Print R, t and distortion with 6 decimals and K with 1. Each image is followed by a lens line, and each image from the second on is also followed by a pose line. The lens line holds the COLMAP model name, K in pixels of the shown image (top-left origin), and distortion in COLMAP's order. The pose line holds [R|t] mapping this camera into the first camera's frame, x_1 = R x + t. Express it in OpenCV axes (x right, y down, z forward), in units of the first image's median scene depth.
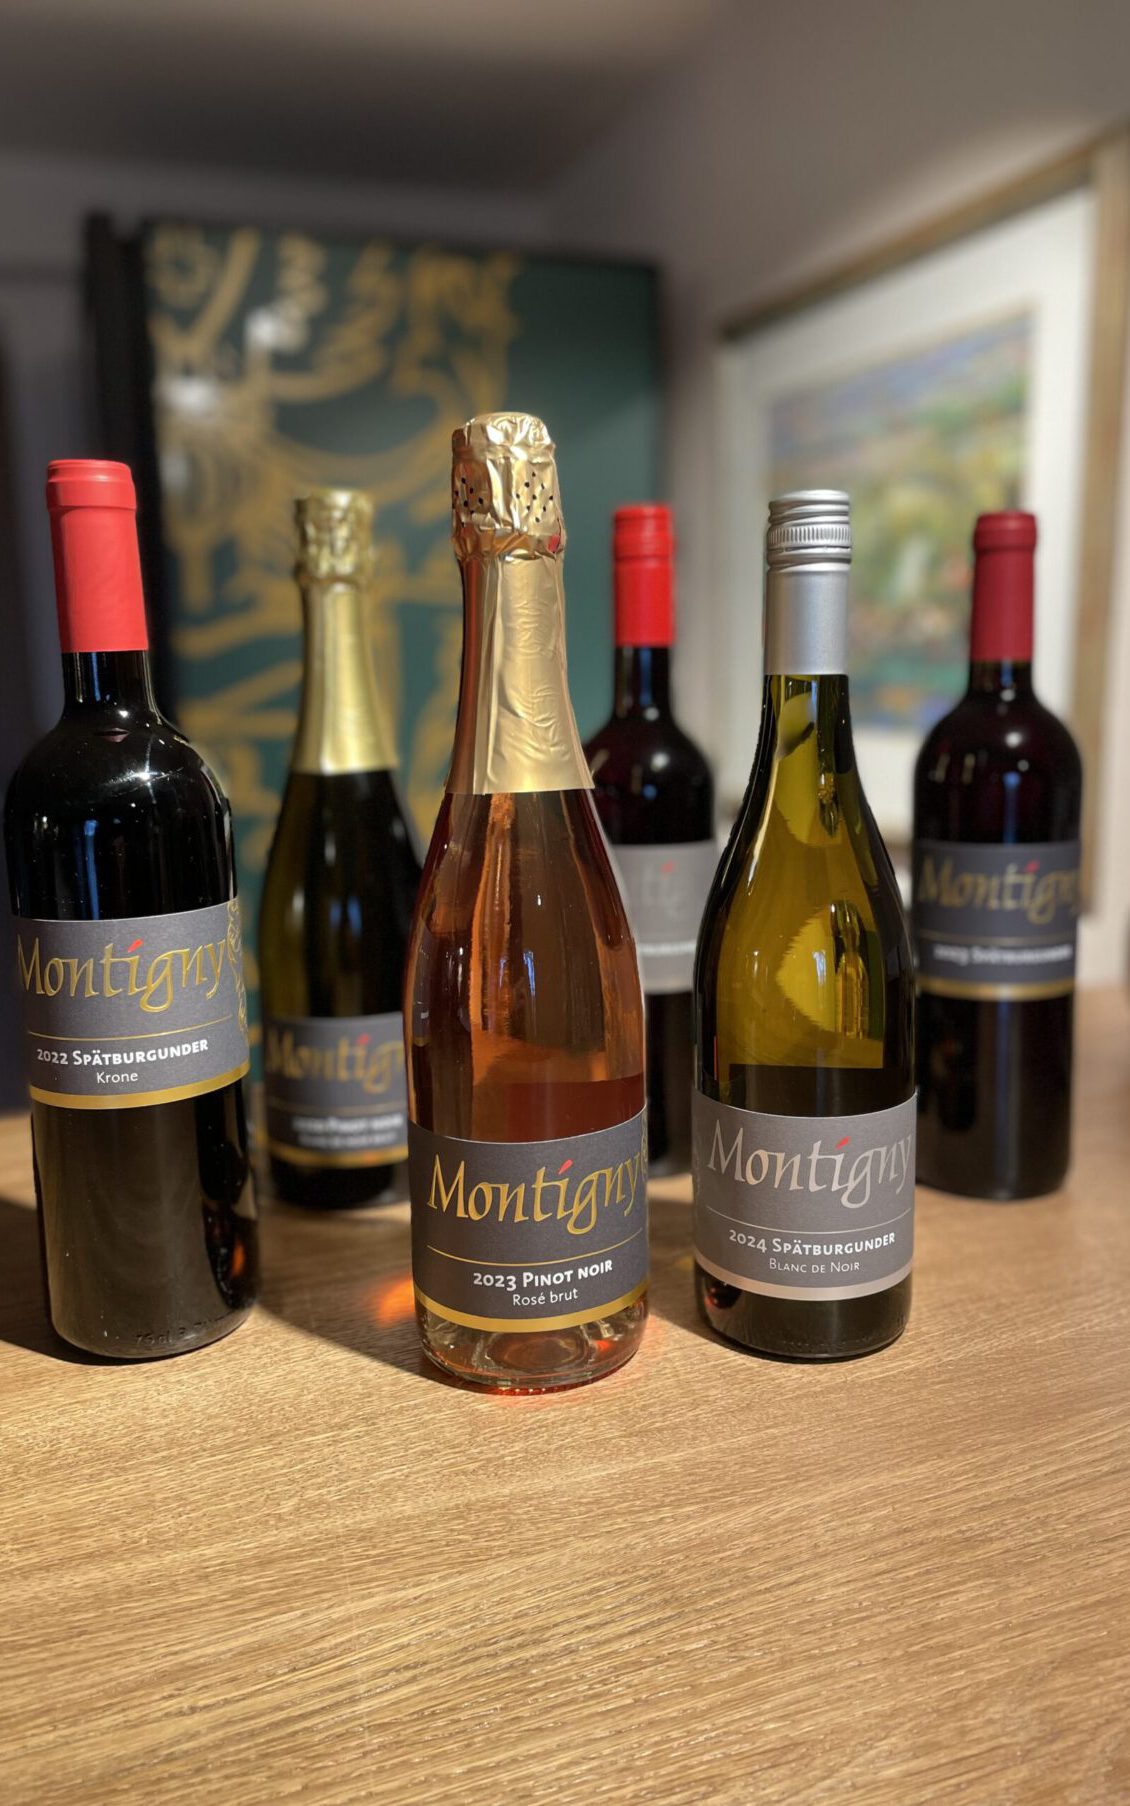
lens RADIAL K [[1349.7, 0, 565.0], [0, 1349.7, 903.0], [0, 0, 1]] dist [0.064459, -0.002263]
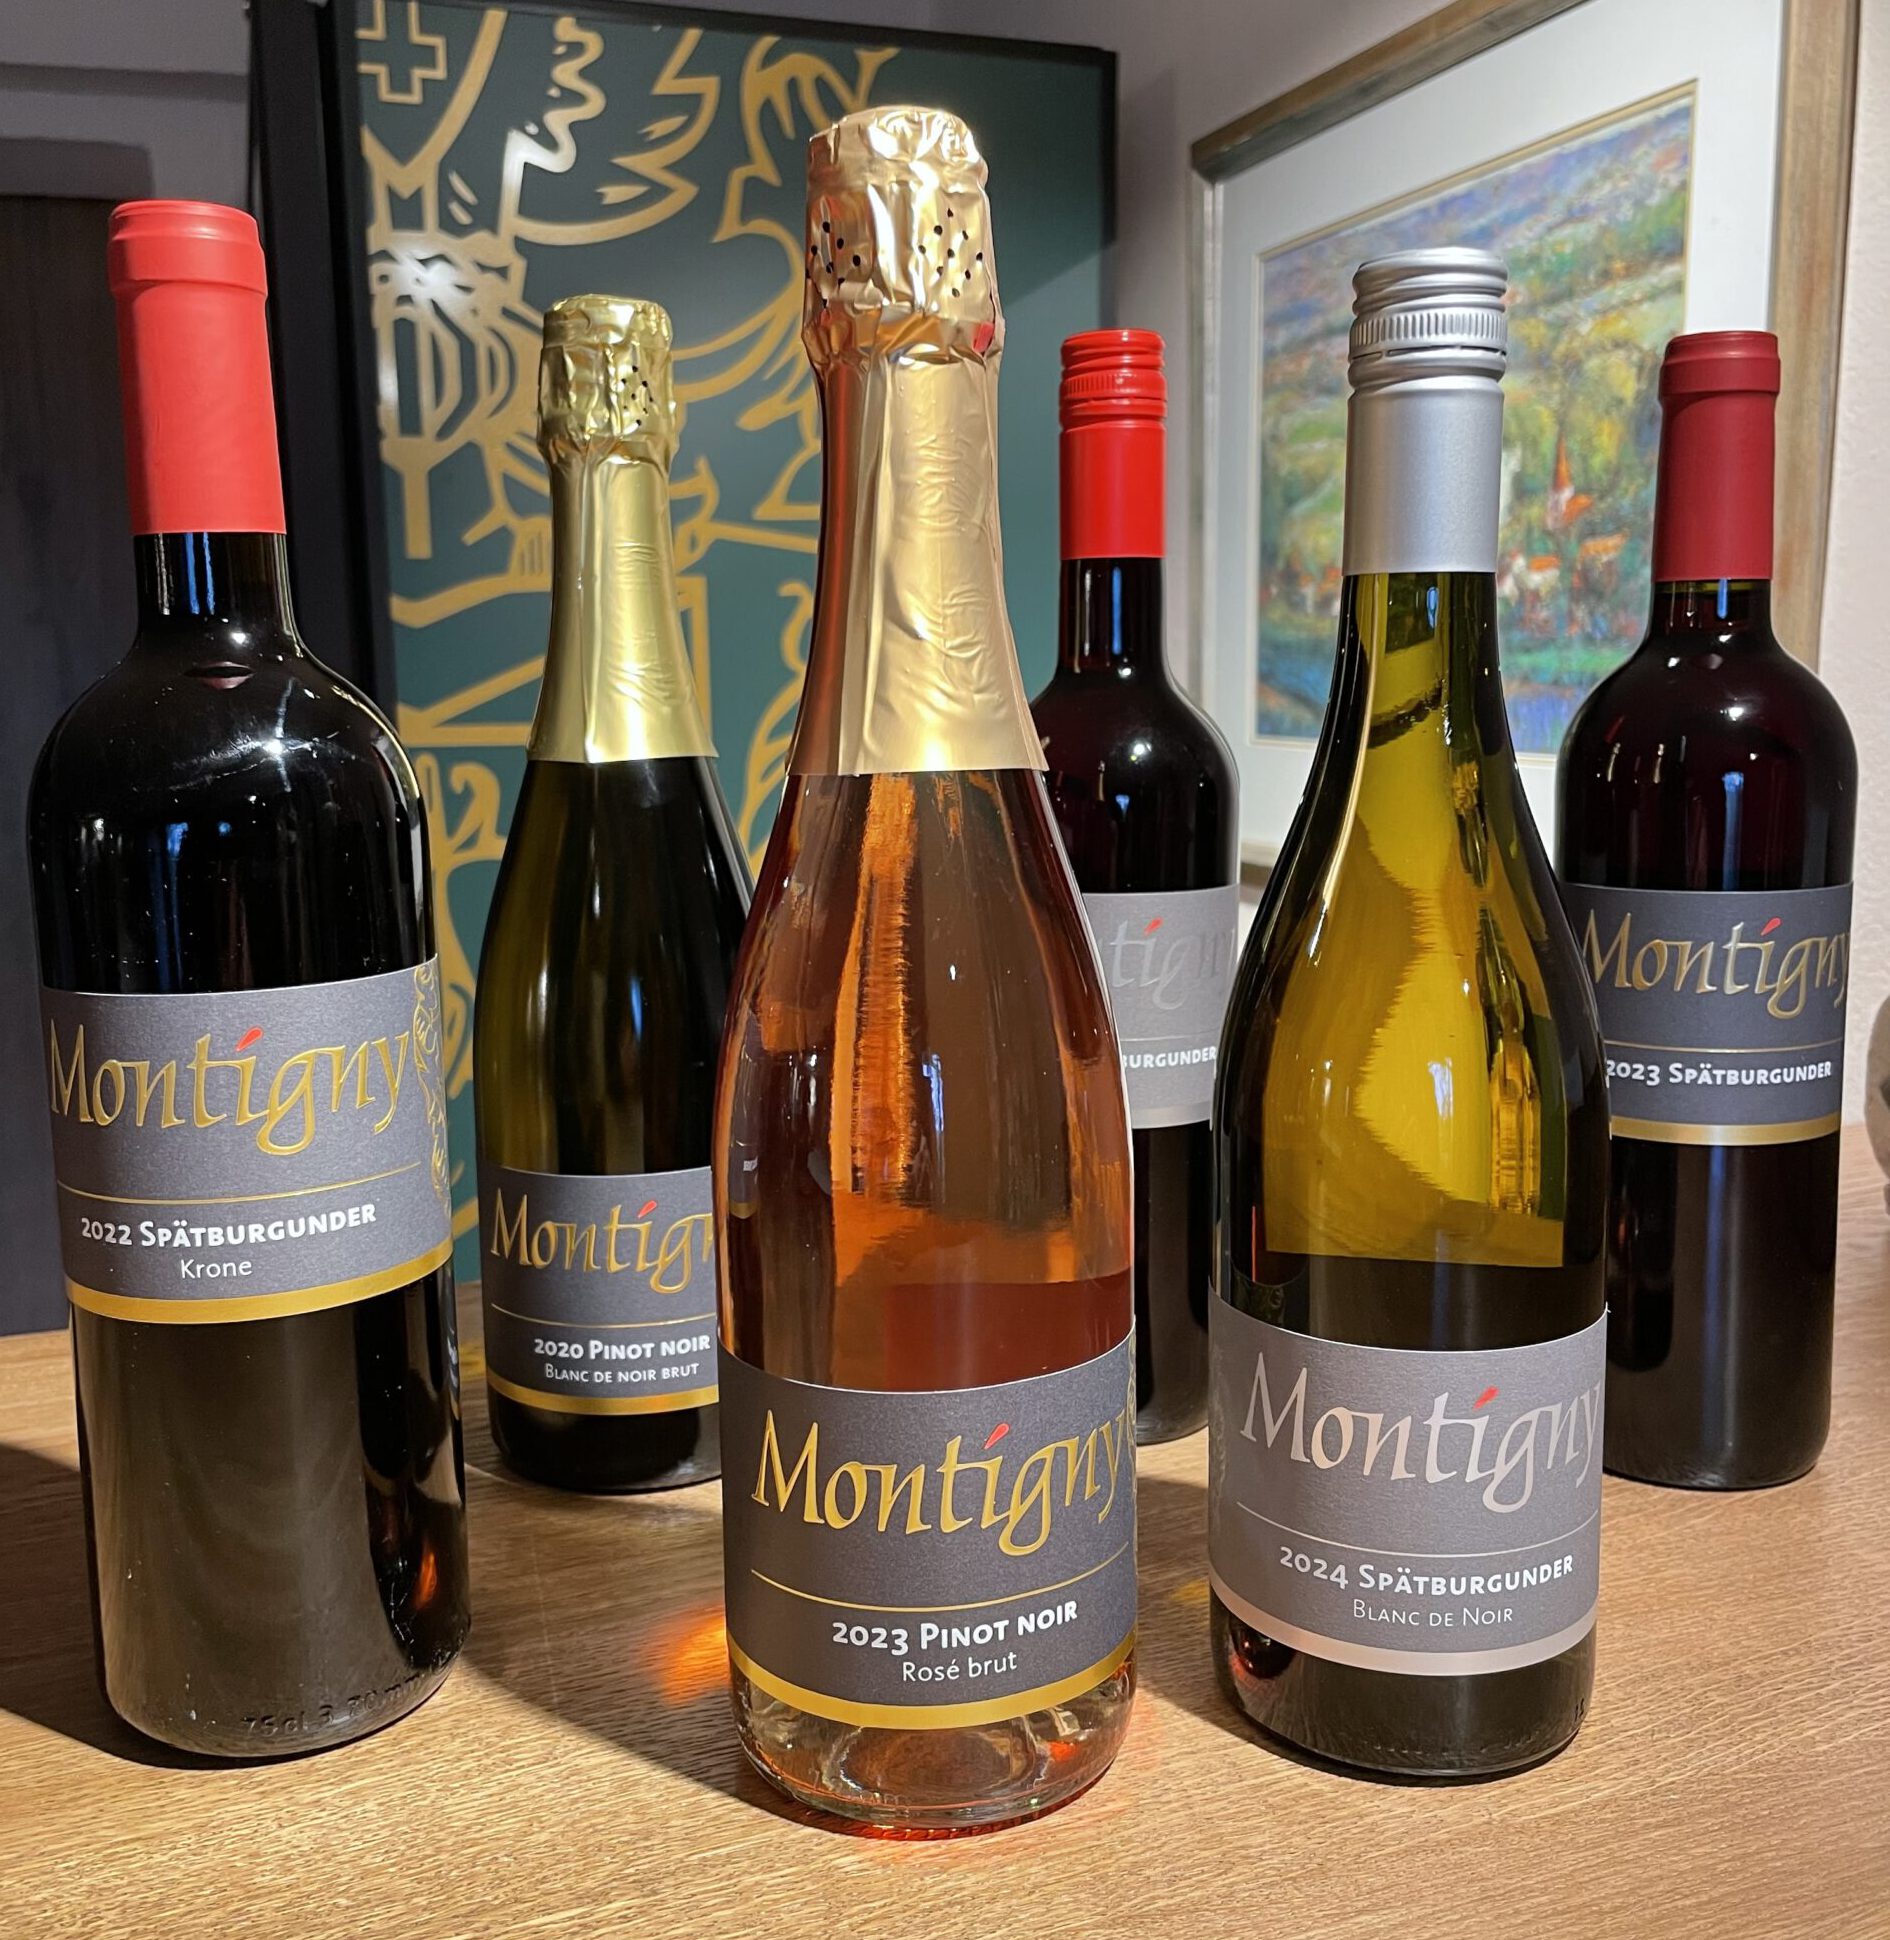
lens RADIAL K [[1852.0, 0, 908.4], [0, 1852.0, 970.2], [0, 0, 1]] dist [0.045370, -0.023878]
pose [[0.999824, 0.005689, -0.017887, -0.022897], [-0.006208, 0.999557, -0.029092, 0.023034], [0.017714, 0.029198, 0.999417, 0.211907]]
